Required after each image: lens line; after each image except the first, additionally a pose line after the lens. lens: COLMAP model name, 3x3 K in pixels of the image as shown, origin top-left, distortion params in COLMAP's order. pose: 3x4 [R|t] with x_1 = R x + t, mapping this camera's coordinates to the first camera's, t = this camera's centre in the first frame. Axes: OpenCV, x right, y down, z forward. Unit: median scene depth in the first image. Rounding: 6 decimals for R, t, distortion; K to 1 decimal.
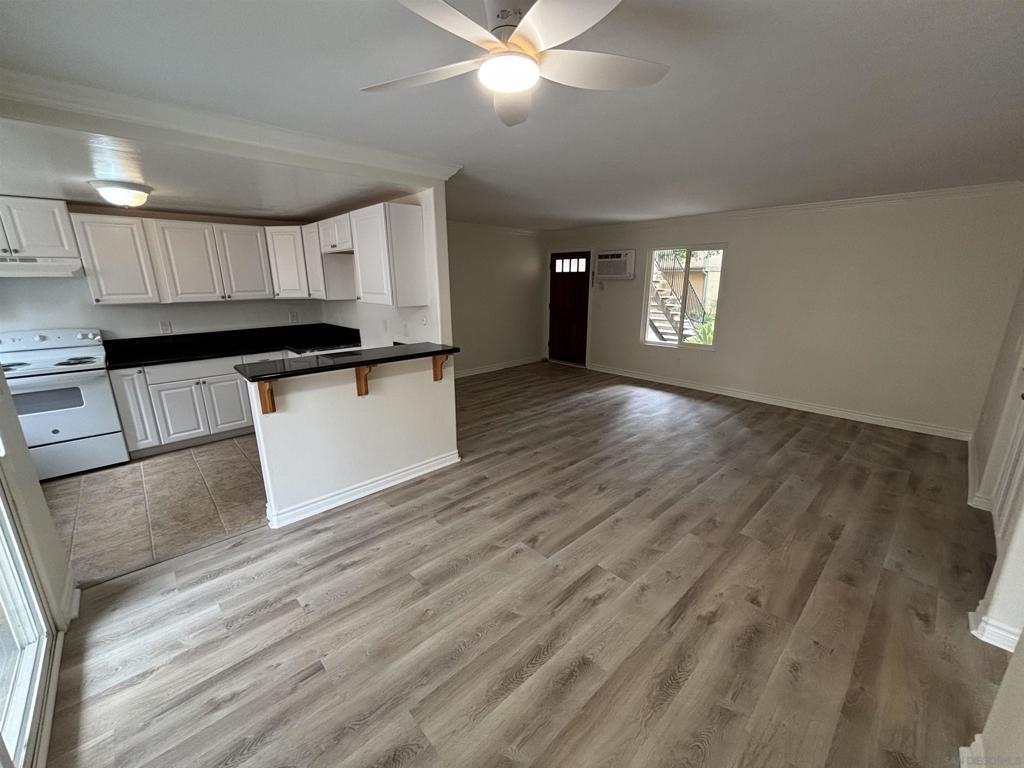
lens RADIAL K [[411.5, 0, 514.0], [0, 411.5, 385.2], [0, 0, 1]] dist [0.000443, 0.000419]
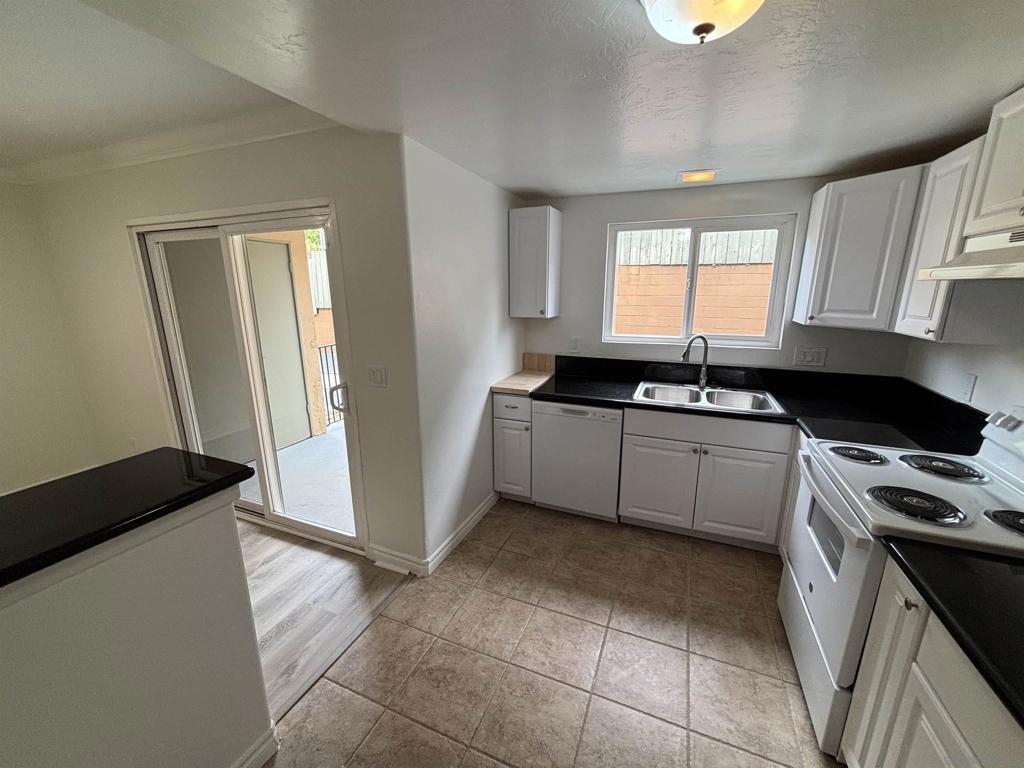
lens RADIAL K [[410.0, 0, 509.1], [0, 410.0, 381.9], [0, 0, 1]] dist [-0.008148, 0.000269]
pose [[-0.914169, 0.099015, -0.393054, -0.580744], [-0.094480, 0.890941, 0.444182, -0.281919], [0.394168, 0.443193, -0.805116, 1.093421]]
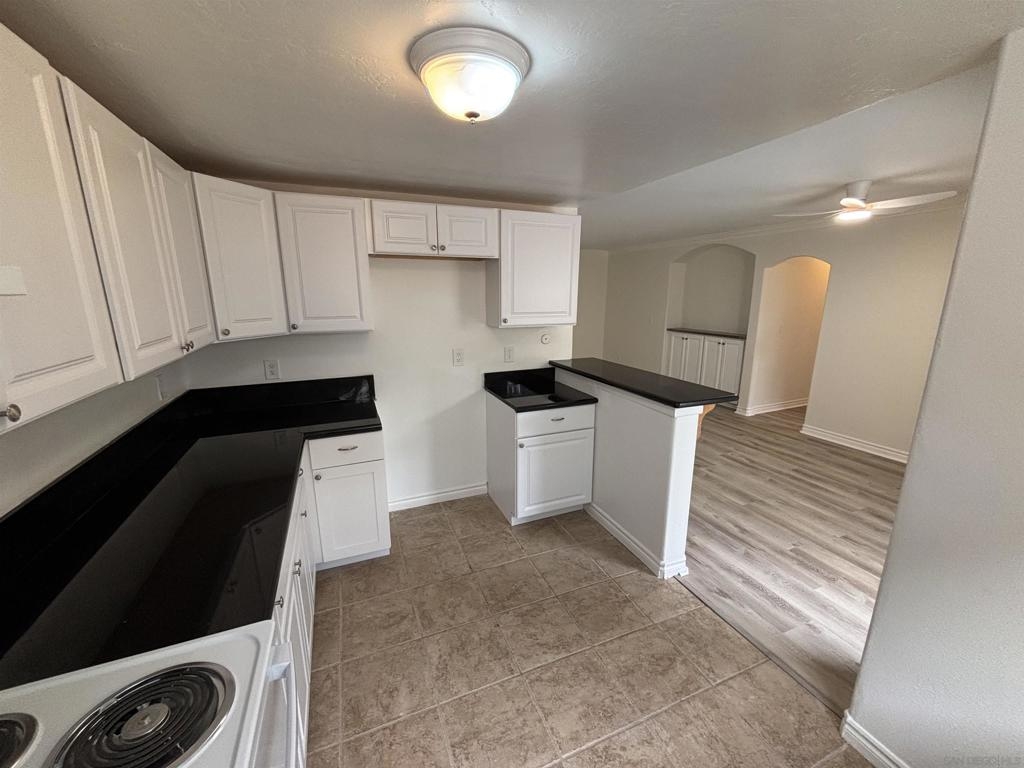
lens RADIAL K [[411.9, 0, 512.0], [0, 411.9, 384.0], [0, 0, 1]] dist [-0.002872, -0.000453]
pose [[0.356002, -0.200602, 0.912700, -1.141227], [0.235413, 0.964440, 0.120151, -0.190803], [-0.904347, 0.172087, 0.390567, 0.727665]]
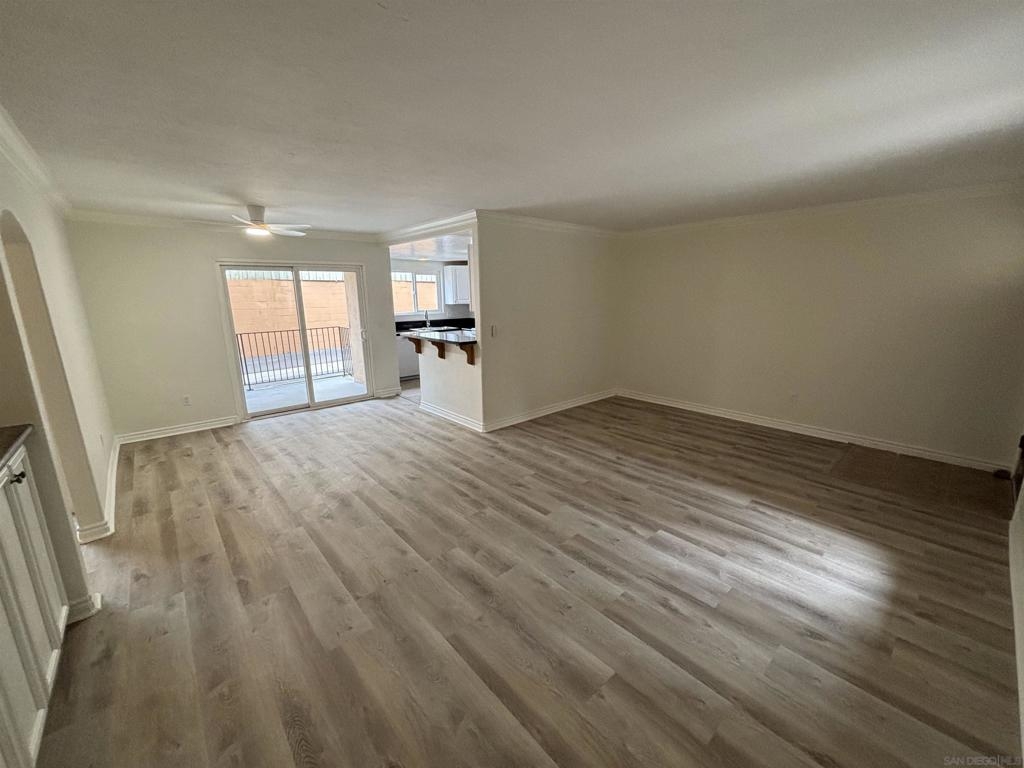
lens RADIAL K [[411.5, 0, 514.0], [0, 411.5, 385.2], [0, 0, 1]] dist [0.000443, 0.000419]
pose [[-0.029409, 0.226202, -0.973636, 1.163897], [-0.243564, 0.943076, 0.226459, -0.292214], [0.969439, 0.243803, 0.027359, 1.096214]]
